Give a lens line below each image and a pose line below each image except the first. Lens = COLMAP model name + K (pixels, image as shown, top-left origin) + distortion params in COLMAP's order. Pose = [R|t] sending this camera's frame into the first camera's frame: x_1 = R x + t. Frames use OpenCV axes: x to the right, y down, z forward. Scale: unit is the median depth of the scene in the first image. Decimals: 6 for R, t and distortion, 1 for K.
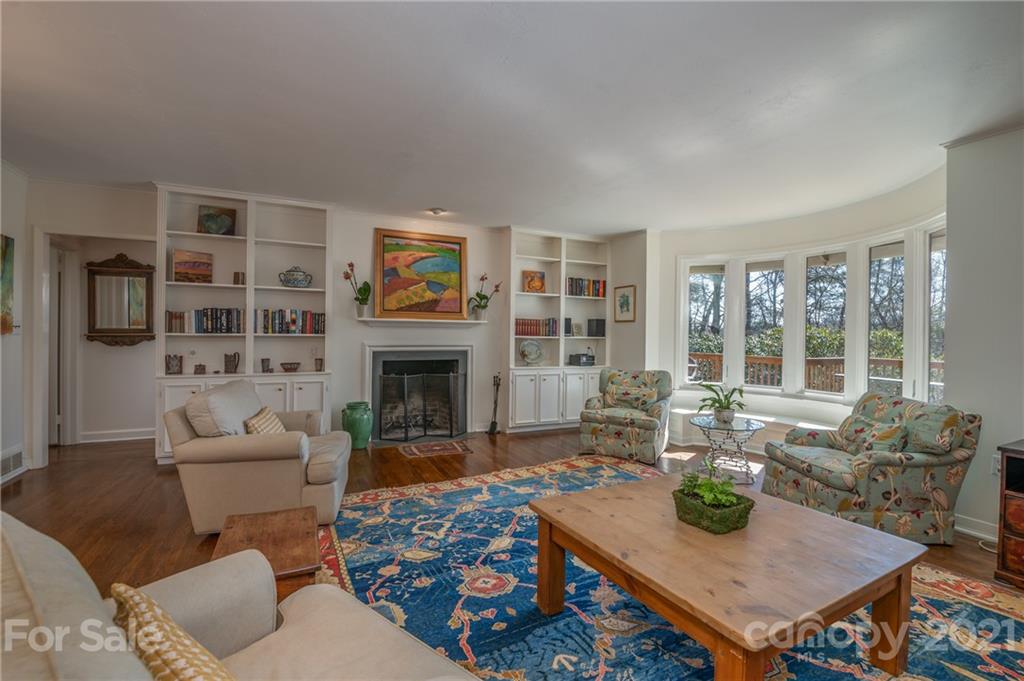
lens RADIAL K [[453.0, 0, 512.4], [0, 453.0, 335.2], [0, 0, 1]] dist [0.004259, -0.009192]
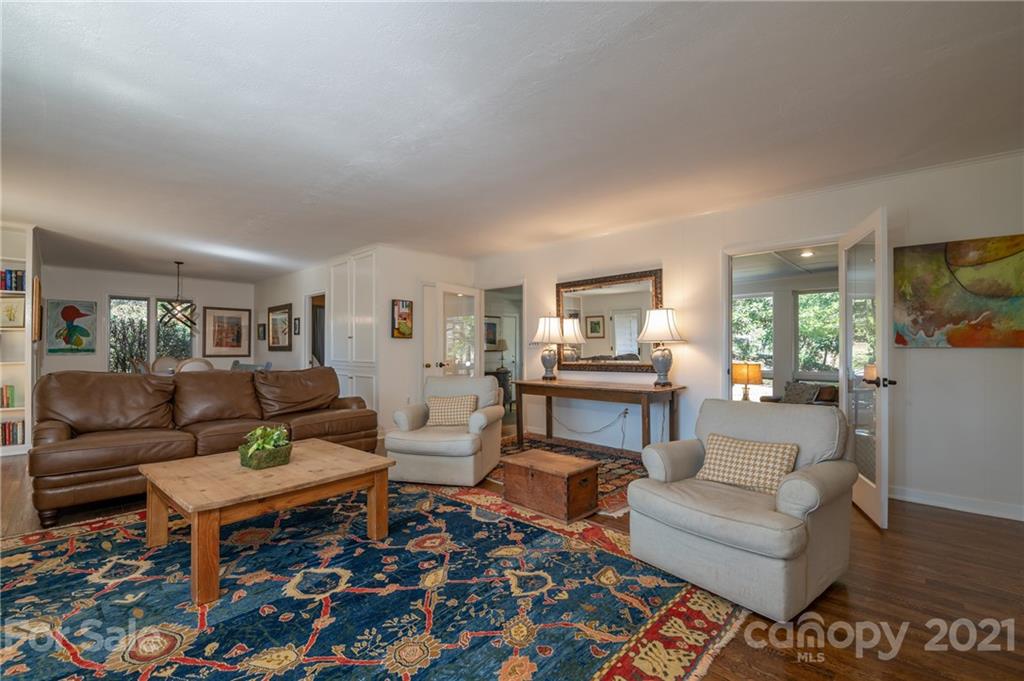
lens RADIAL K [[443.6, 0, 512.7], [0, 443.6, 343.9], [0, 0, 1]] dist [-0.002347, -0.008577]
pose [[-0.936957, -0.019375, -0.348907, 0.082806], [-0.015087, 0.999774, -0.015003, 0.013378], [0.349119, -0.008793, -0.937037, 1.105678]]
